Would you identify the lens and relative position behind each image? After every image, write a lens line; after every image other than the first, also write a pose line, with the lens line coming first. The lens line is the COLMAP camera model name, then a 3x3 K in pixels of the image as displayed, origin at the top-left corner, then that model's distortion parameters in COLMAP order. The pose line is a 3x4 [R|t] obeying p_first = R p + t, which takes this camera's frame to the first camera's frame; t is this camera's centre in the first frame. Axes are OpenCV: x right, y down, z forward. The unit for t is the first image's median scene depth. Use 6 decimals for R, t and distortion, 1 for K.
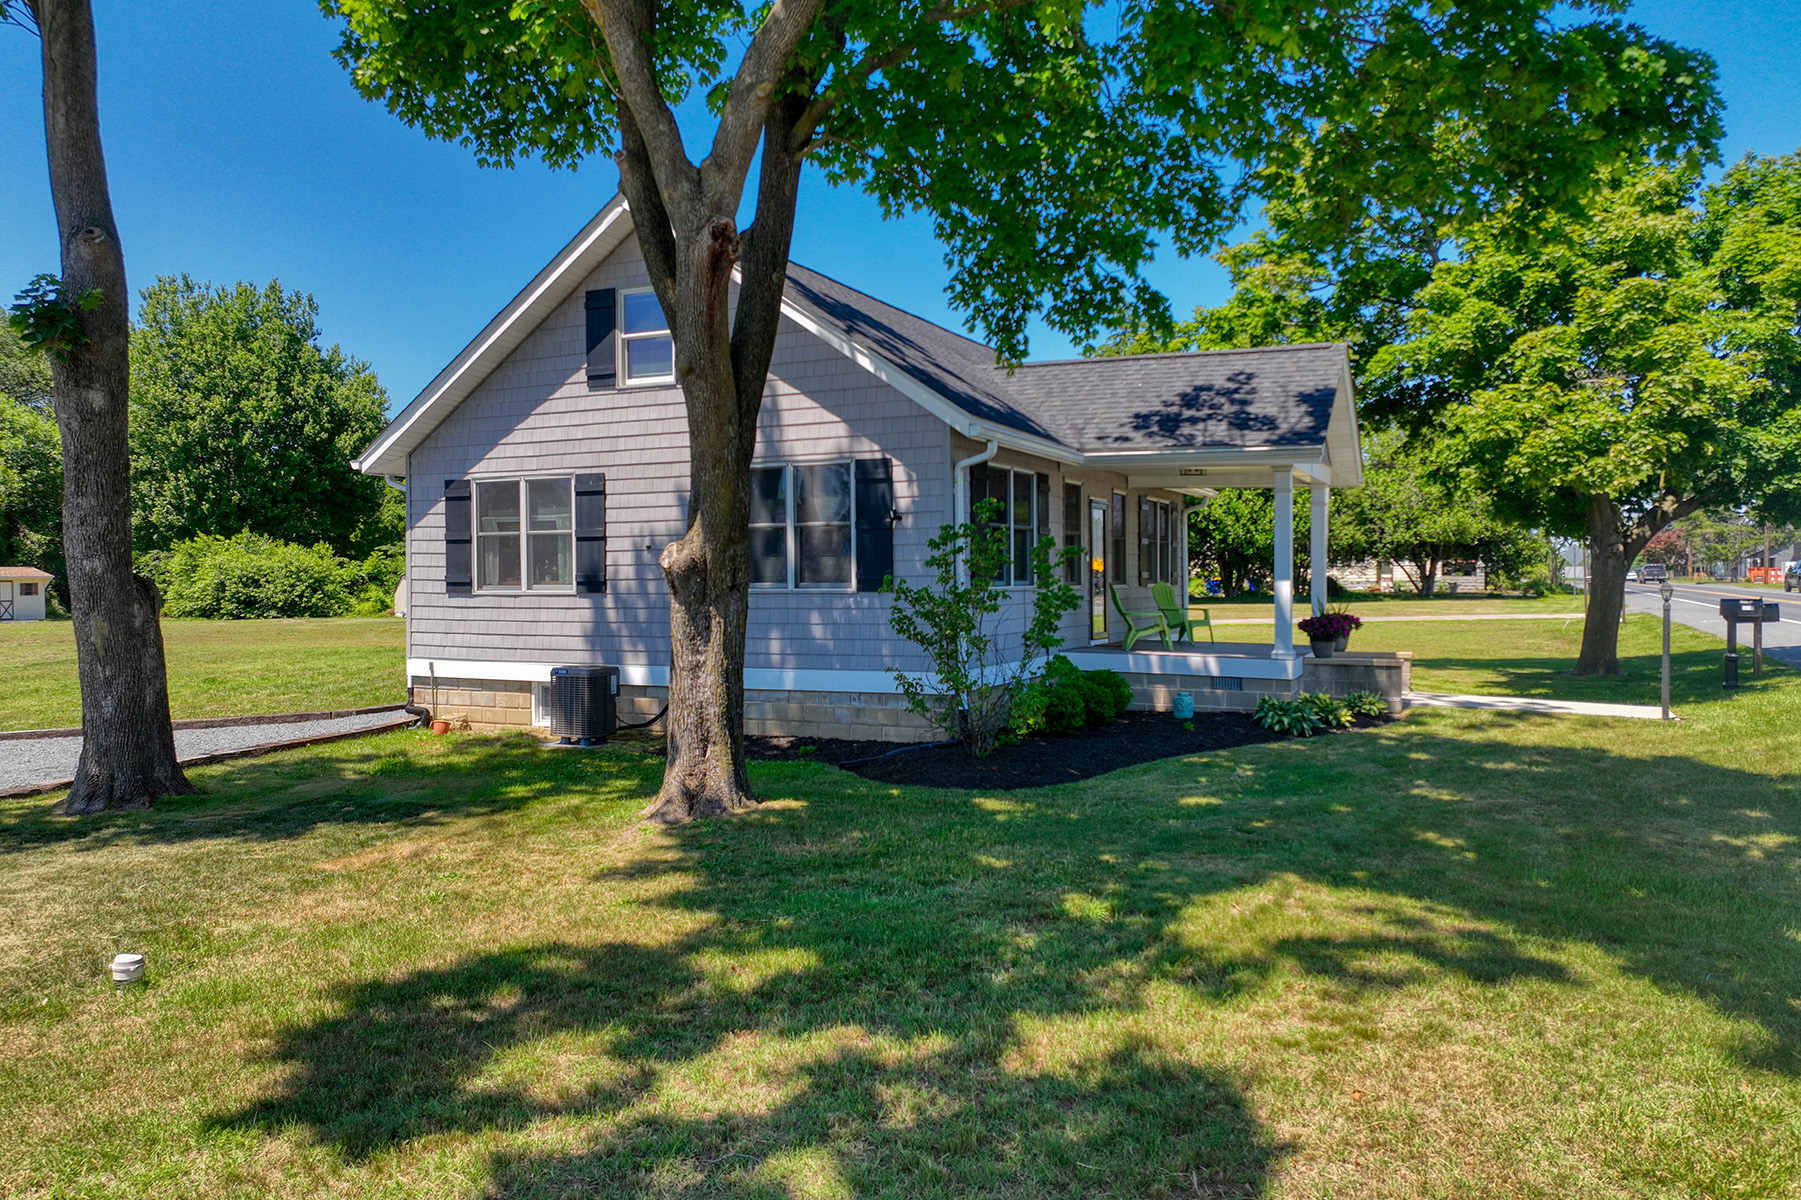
lens RADIAL K [[1267.2, 0, 902.8], [0, 1267.2, 611.0], [0, 0, 1]] dist [-0.000422, 0.014617]
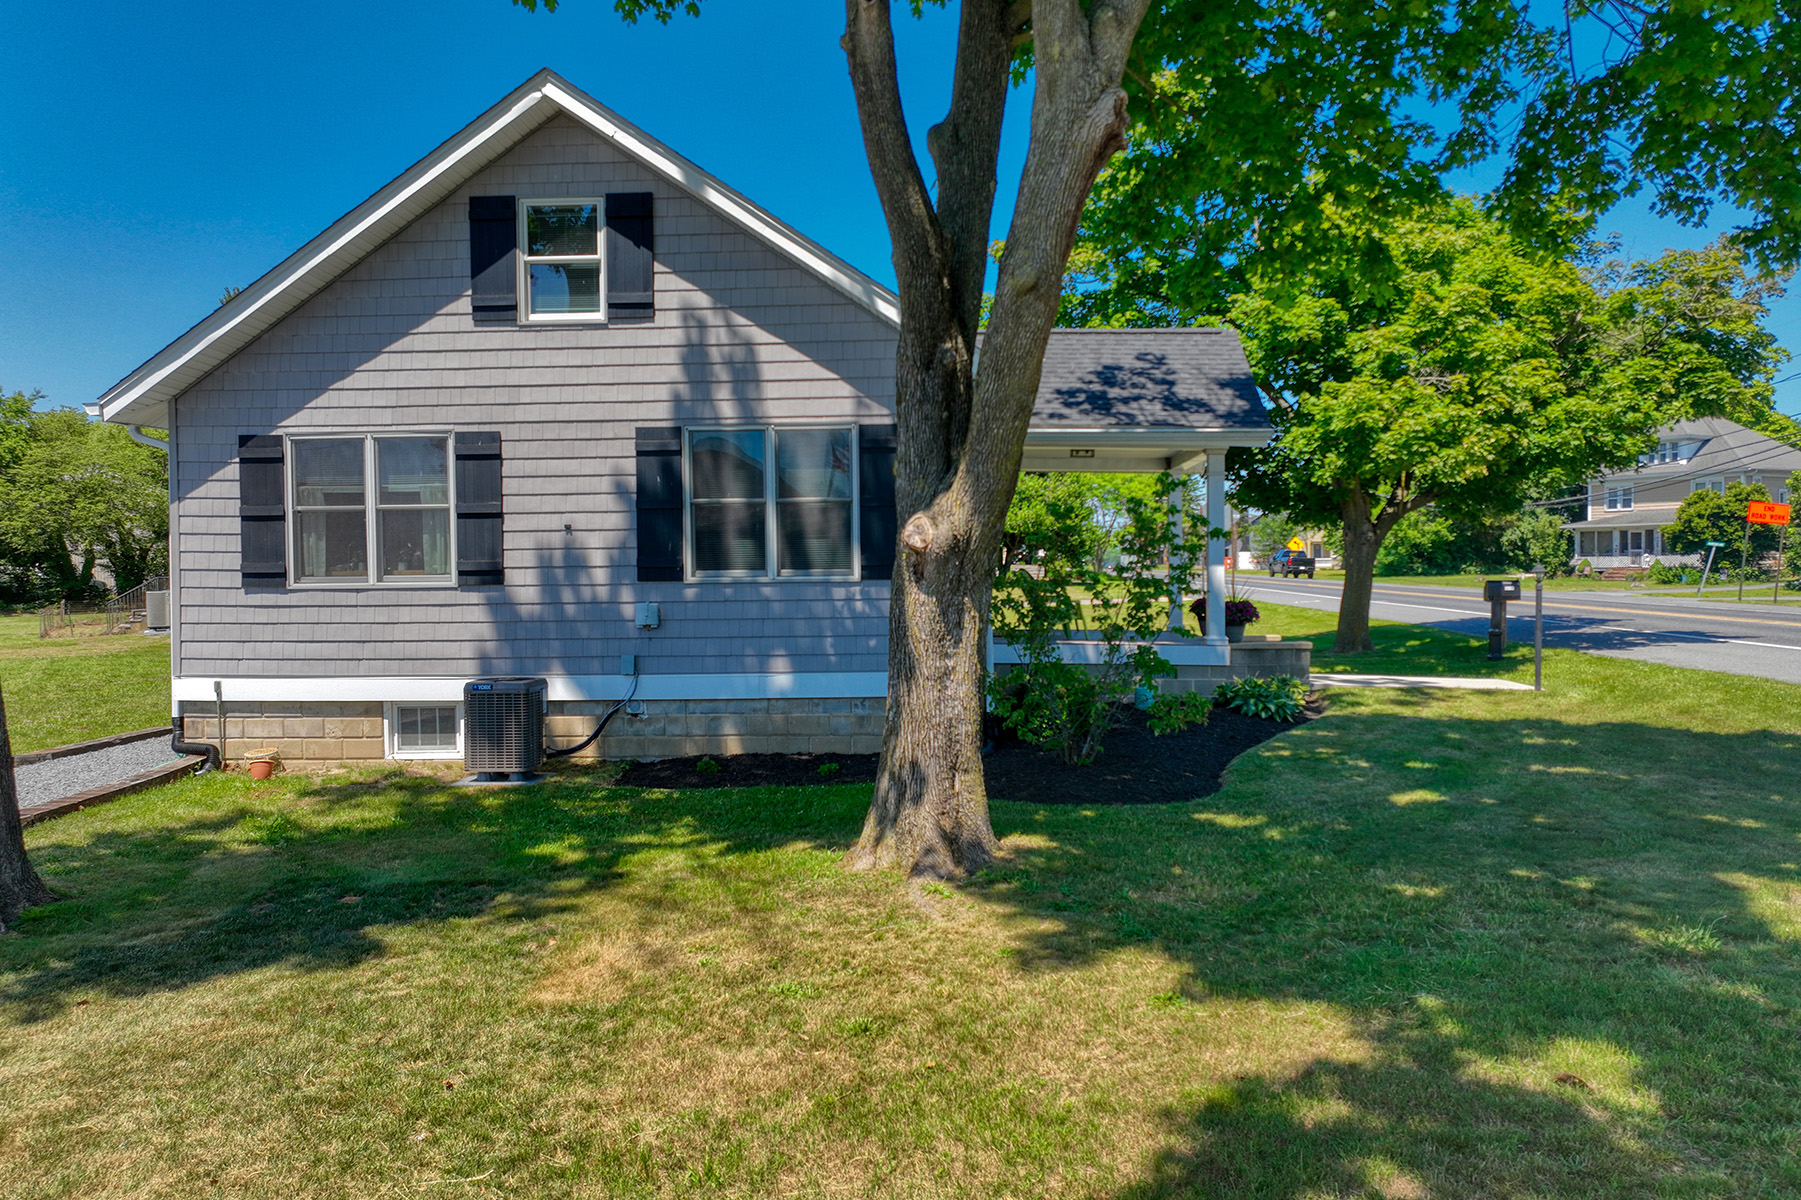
lens RADIAL K [[1267.2, 0, 900.2], [0, 1267.2, 606.5], [0, 0, 1]] dist [-0.000422, 0.014617]
pose [[0.926366, -0.016928, 0.376243, -0.299965], [0.015544, 0.999857, 0.006715, -0.002218], [-0.376303, -0.000373, 0.926497, 0.178898]]
